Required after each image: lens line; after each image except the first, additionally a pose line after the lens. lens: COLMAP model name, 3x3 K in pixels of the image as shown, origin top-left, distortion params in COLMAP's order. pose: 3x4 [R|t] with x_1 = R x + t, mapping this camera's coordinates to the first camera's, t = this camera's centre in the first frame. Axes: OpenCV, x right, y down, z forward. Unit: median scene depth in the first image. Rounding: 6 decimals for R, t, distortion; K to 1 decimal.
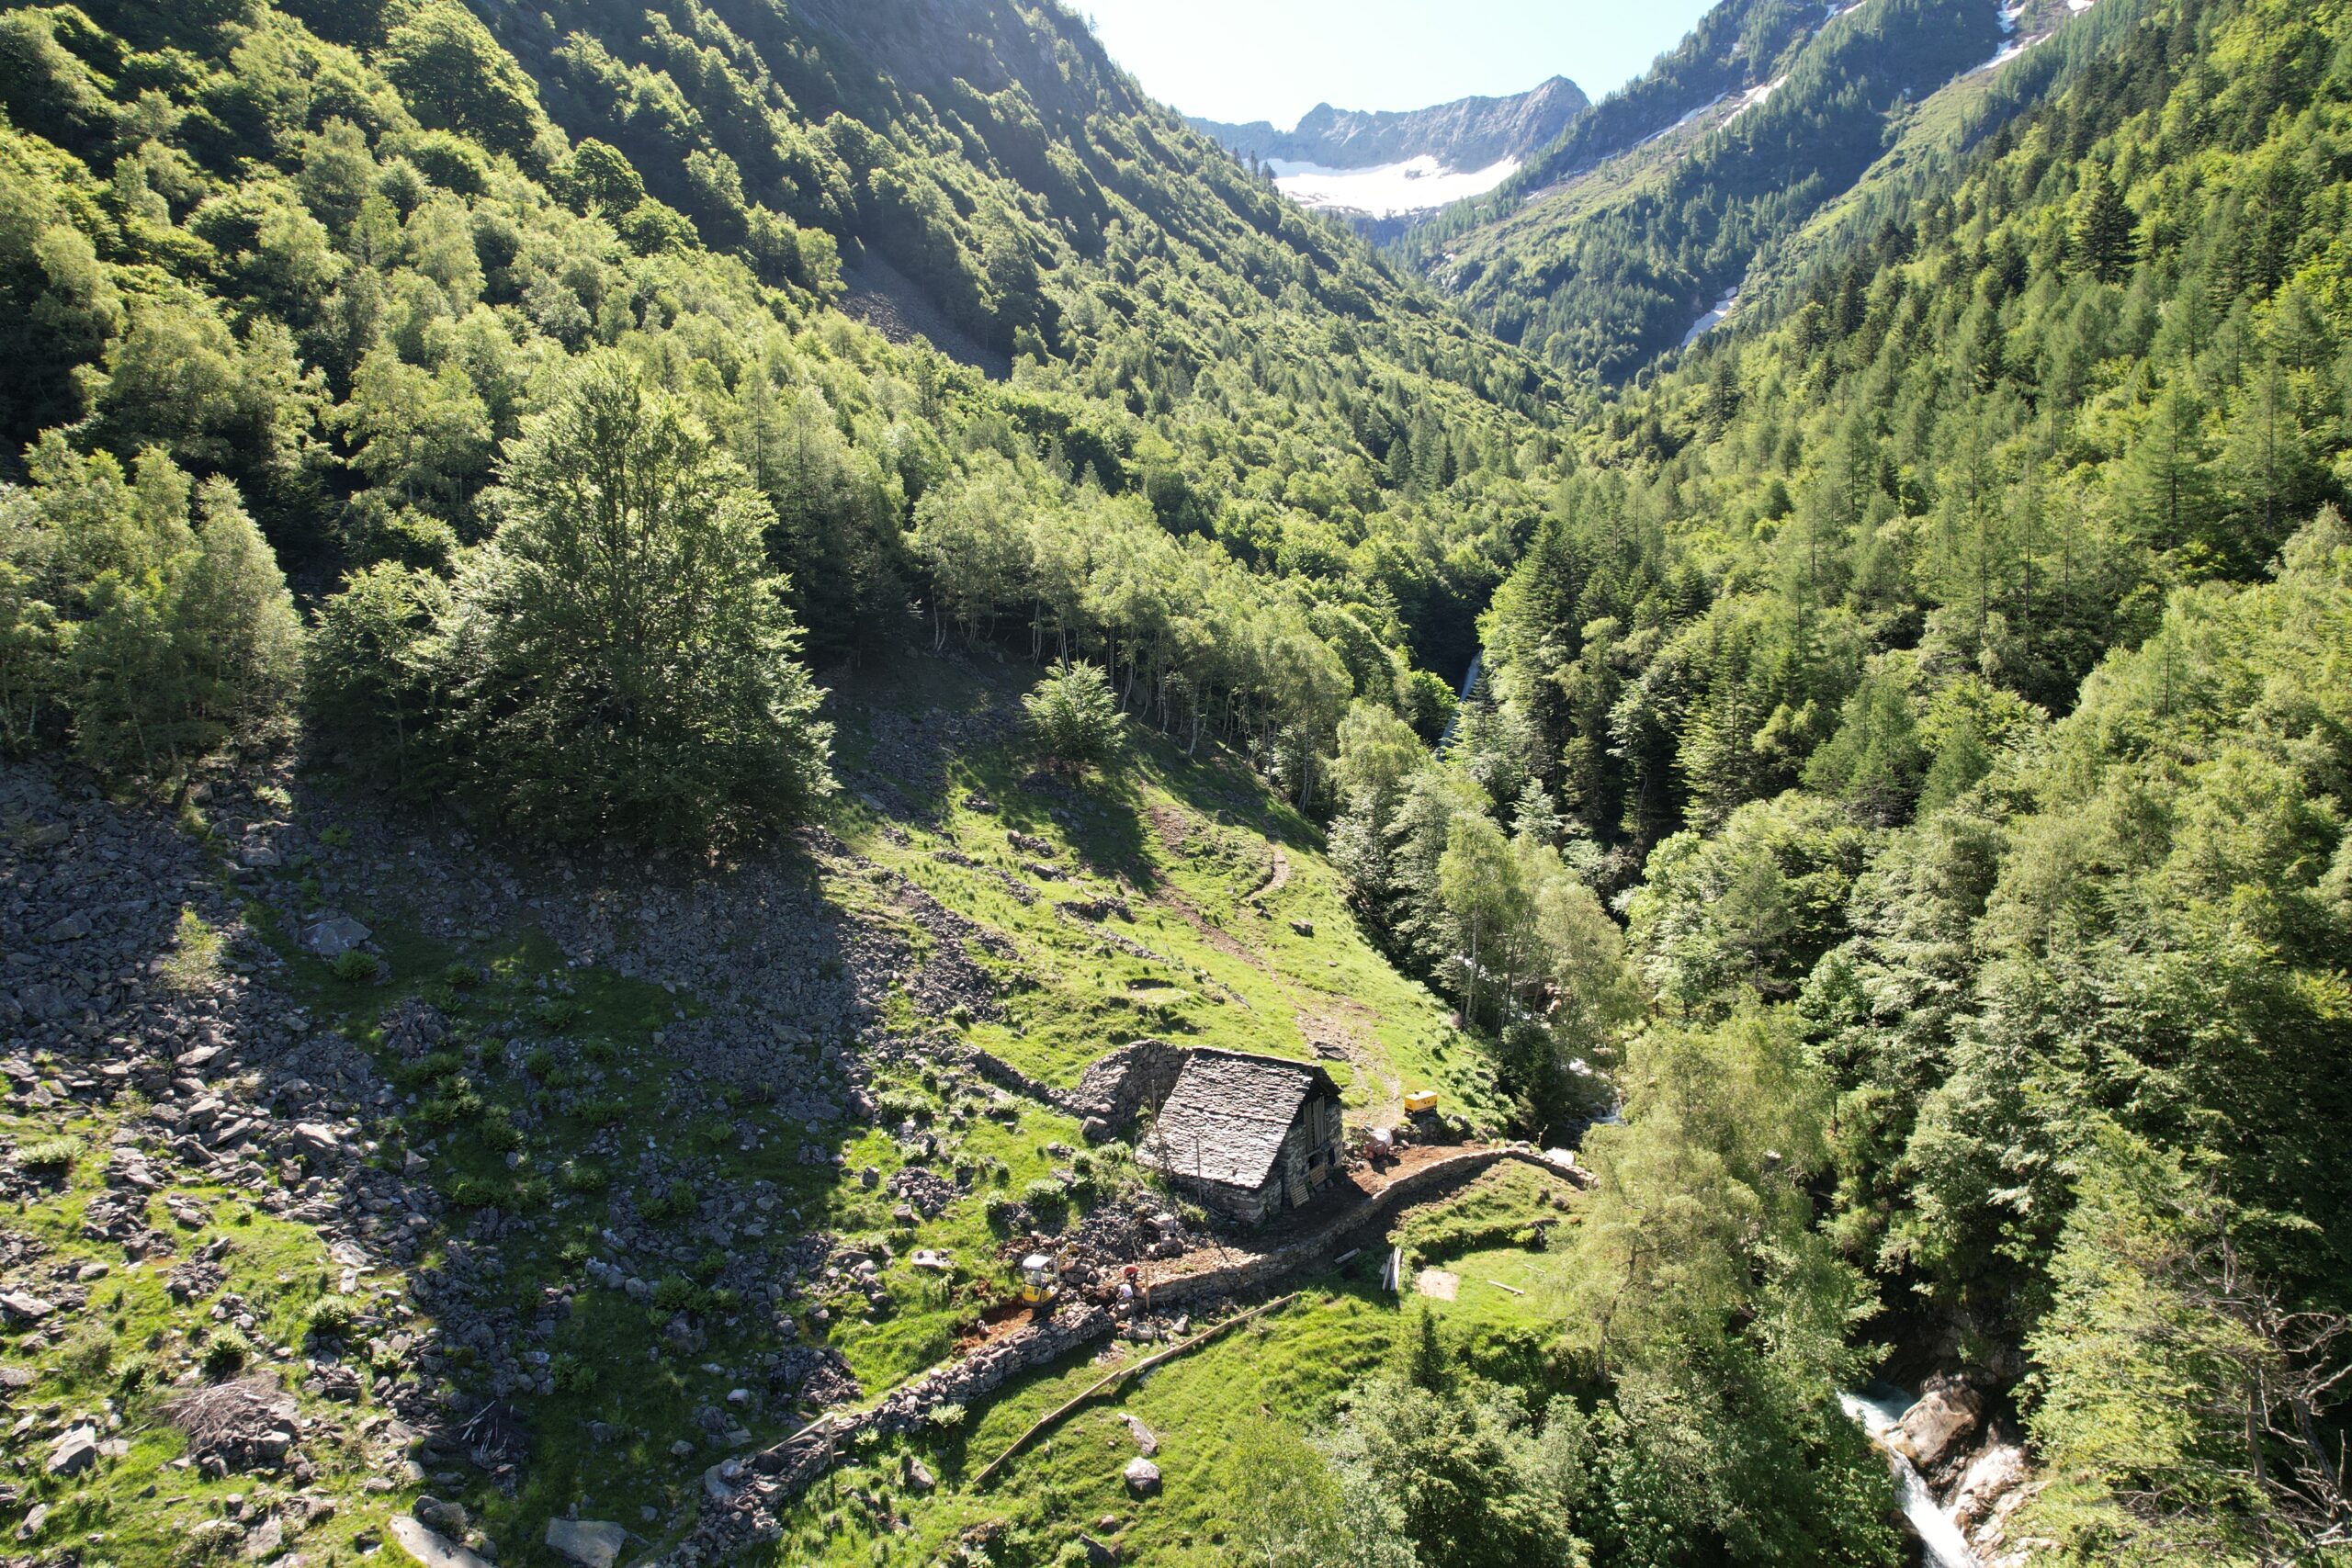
lens RADIAL K [[1445.9, 0, 1176.0], [0, 1445.9, 784.0], [0, 0, 1]] dist [-0.041071, 0.001260]
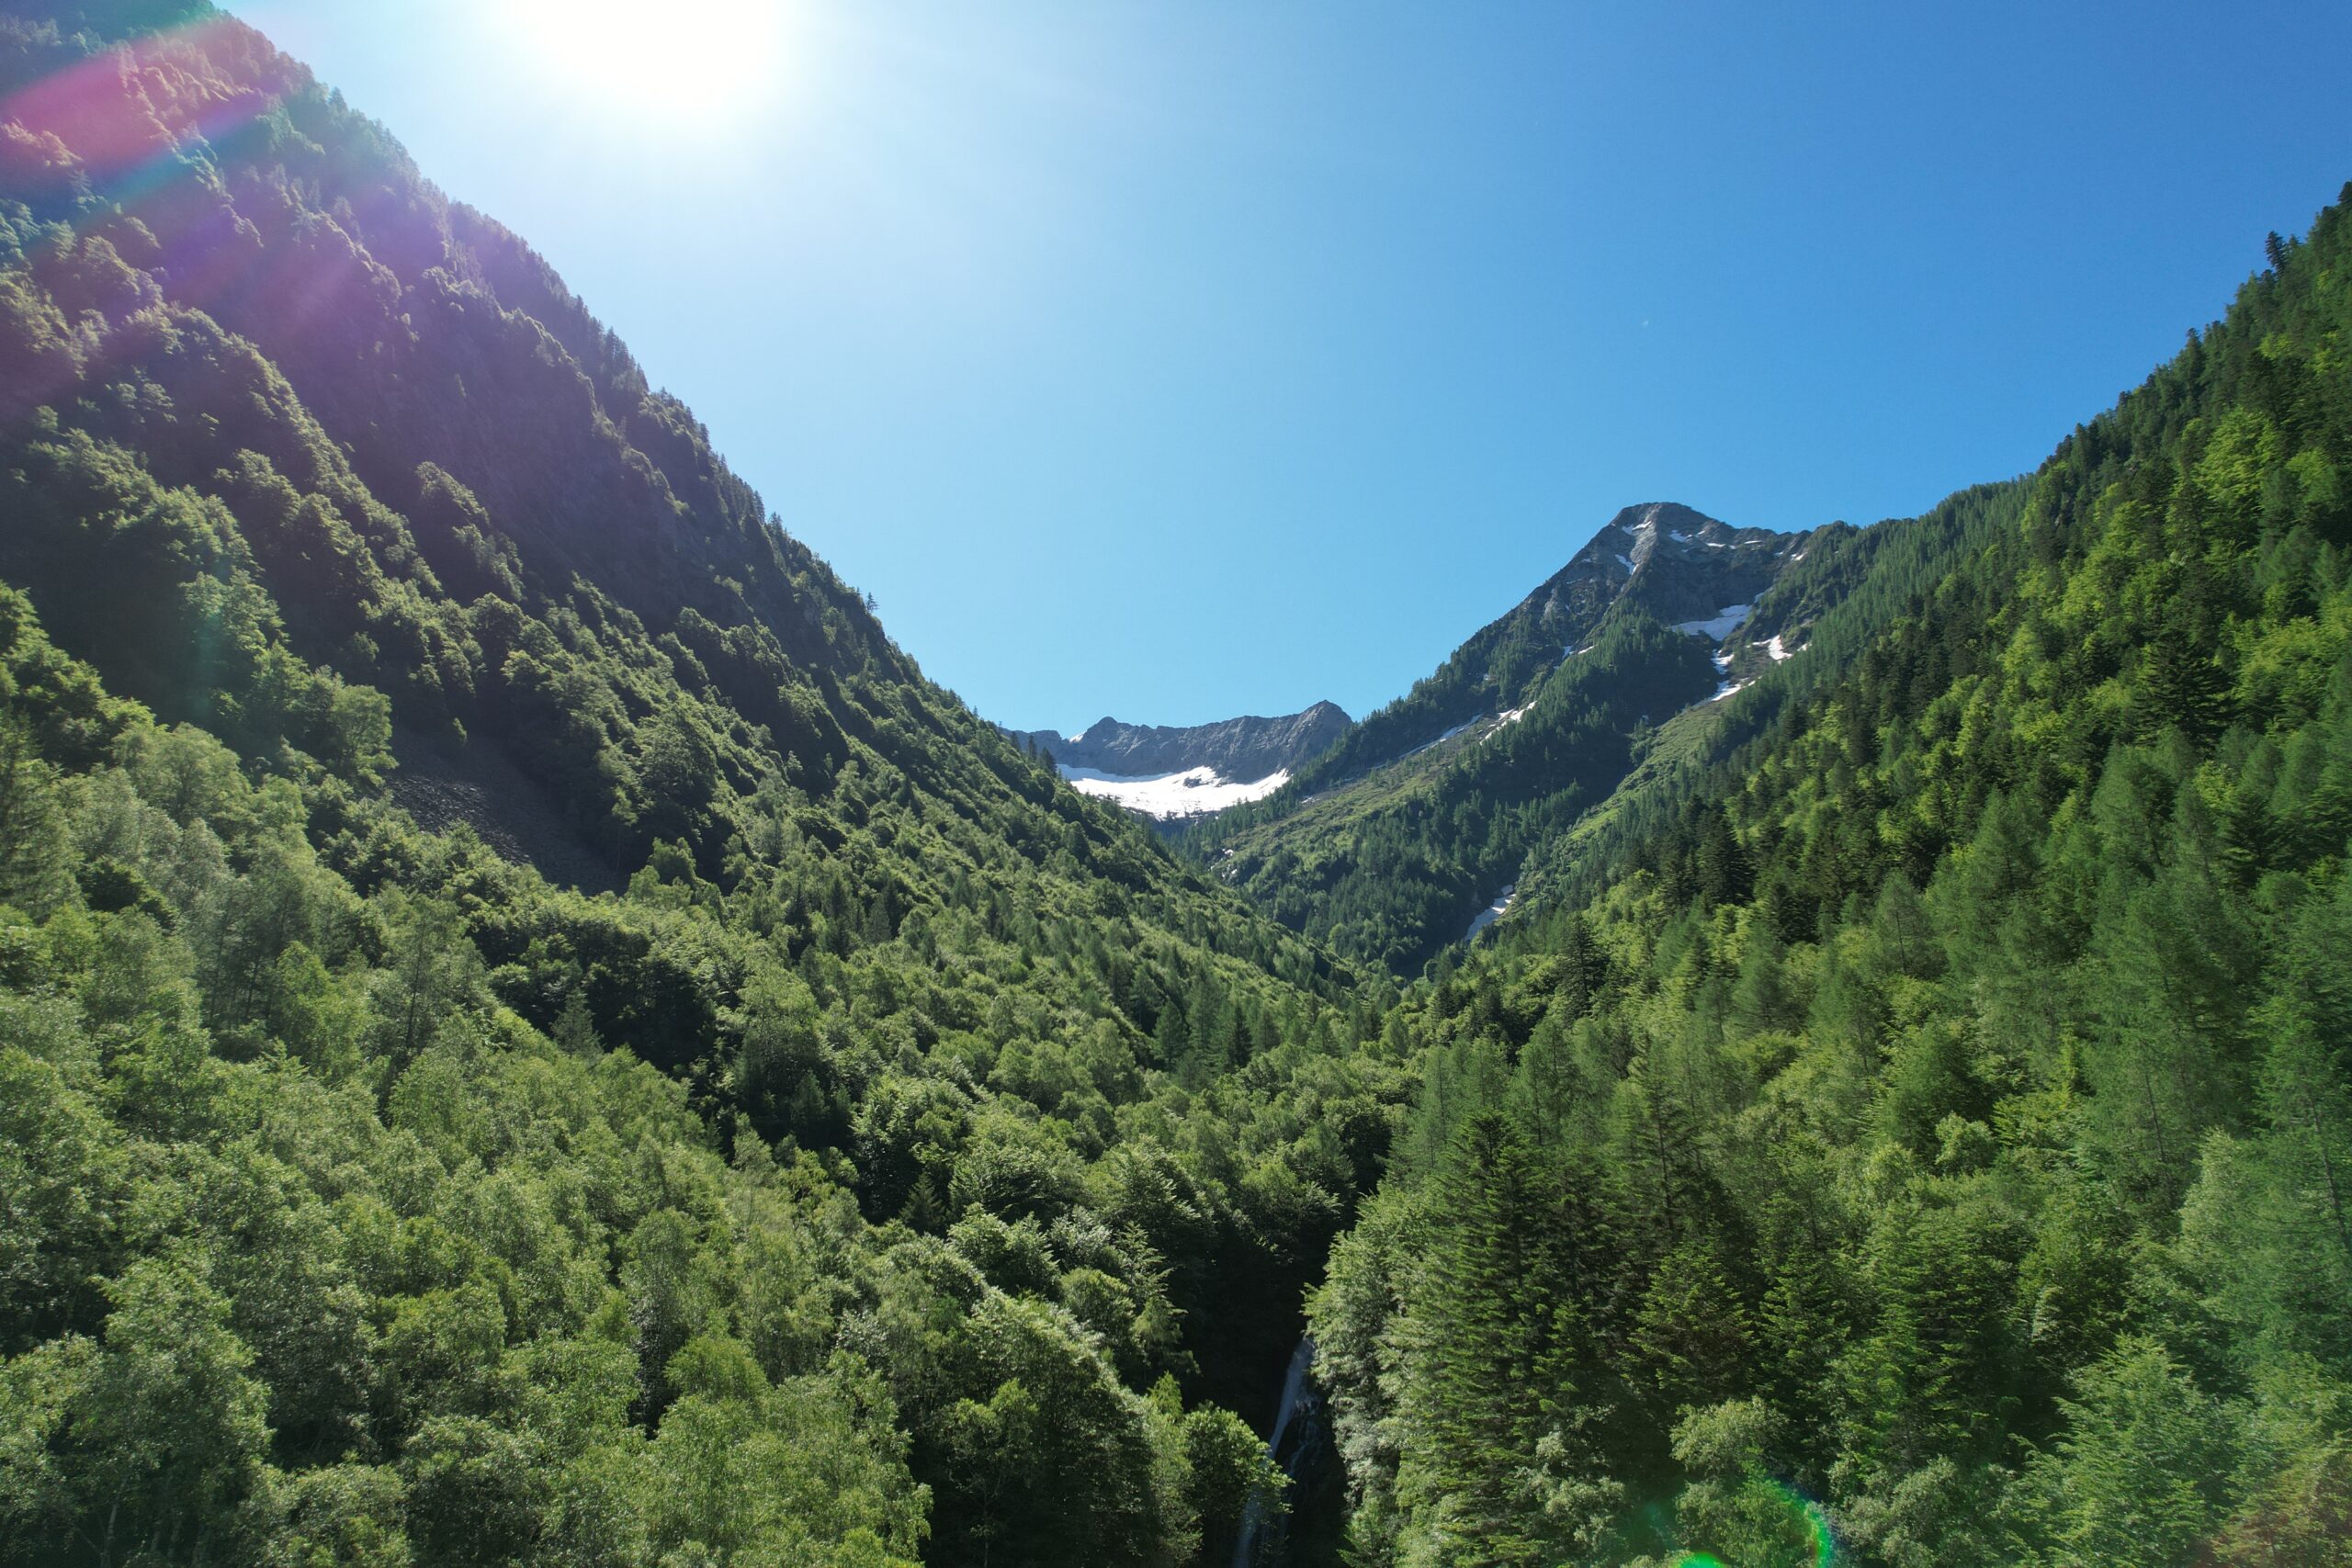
lens RADIAL K [[1445.9, 0, 1176.0], [0, 1445.9, 784.0], [0, 0, 1]] dist [-0.041071, 0.001260]
pose [[0.989231, 0.047702, 0.138374, 0.034338], [0.010855, 0.918887, -0.394372, -0.036571], [-0.145962, 0.391627, 0.908473, 0.200180]]
